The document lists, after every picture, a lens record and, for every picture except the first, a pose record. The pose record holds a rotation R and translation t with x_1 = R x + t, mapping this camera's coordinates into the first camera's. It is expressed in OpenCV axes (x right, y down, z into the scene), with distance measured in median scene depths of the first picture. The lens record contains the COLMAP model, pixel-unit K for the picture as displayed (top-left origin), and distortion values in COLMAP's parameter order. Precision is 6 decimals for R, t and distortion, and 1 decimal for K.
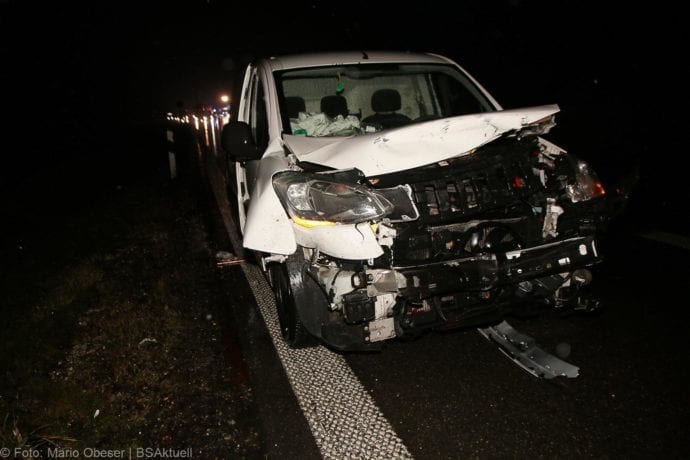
lens RADIAL K [[543.2, 0, 345.0], [0, 543.2, 230.0], [0, 0, 1]] dist [-0.119262, 0.000228]
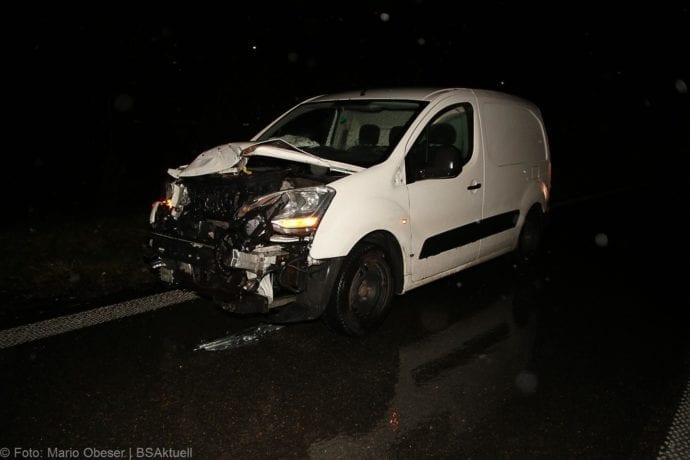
lens RADIAL K [[543.2, 0, 345.0], [0, 543.2, 230.0], [0, 0, 1]] dist [-0.119262, 0.000228]
pose [[0.587153, 0.205027, -0.783081, 1.488671], [-0.236605, 0.968614, 0.076197, -0.170923], [0.774125, 0.140541, 0.617235, 0.420540]]
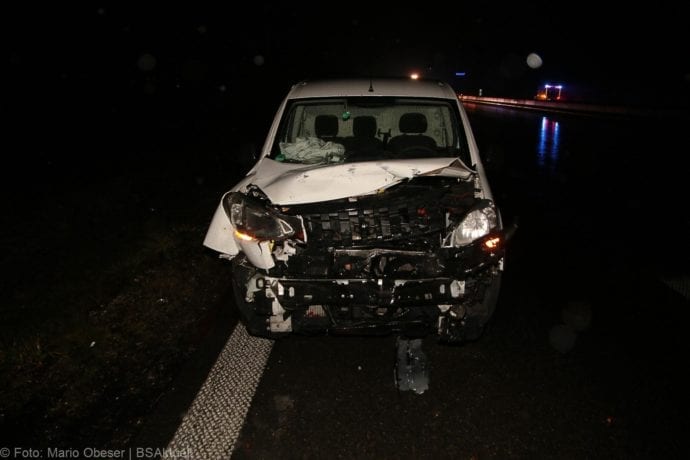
lens RADIAL K [[543.2, 0, 345.0], [0, 543.2, 230.0], [0, 0, 1]] dist [-0.119262, 0.000228]
pose [[0.943238, 0.130513, -0.305399, 0.558659], [-0.119367, 0.991327, 0.054977, -0.122569], [0.309926, -0.015402, 0.950636, -0.169221]]
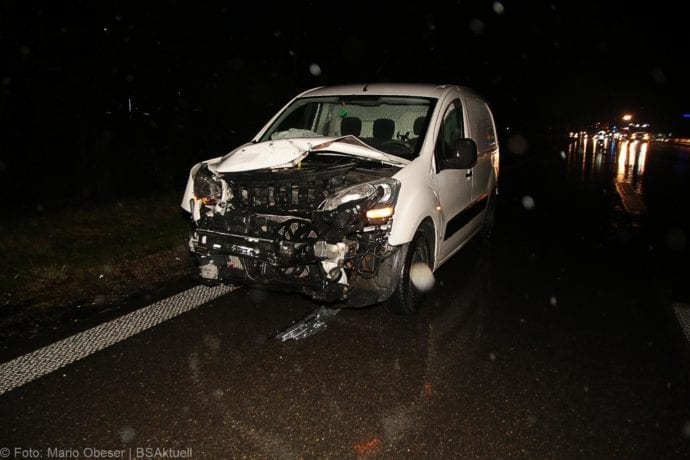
lens RADIAL K [[543.2, 0, 345.0], [0, 543.2, 230.0], [0, 0, 1]] dist [-0.119262, 0.000228]
pose [[0.768454, 0.189743, -0.611127, 1.233450], [-0.203486, 0.977913, 0.047751, -0.079222], [0.606689, 0.087661, 0.790091, 0.015823]]
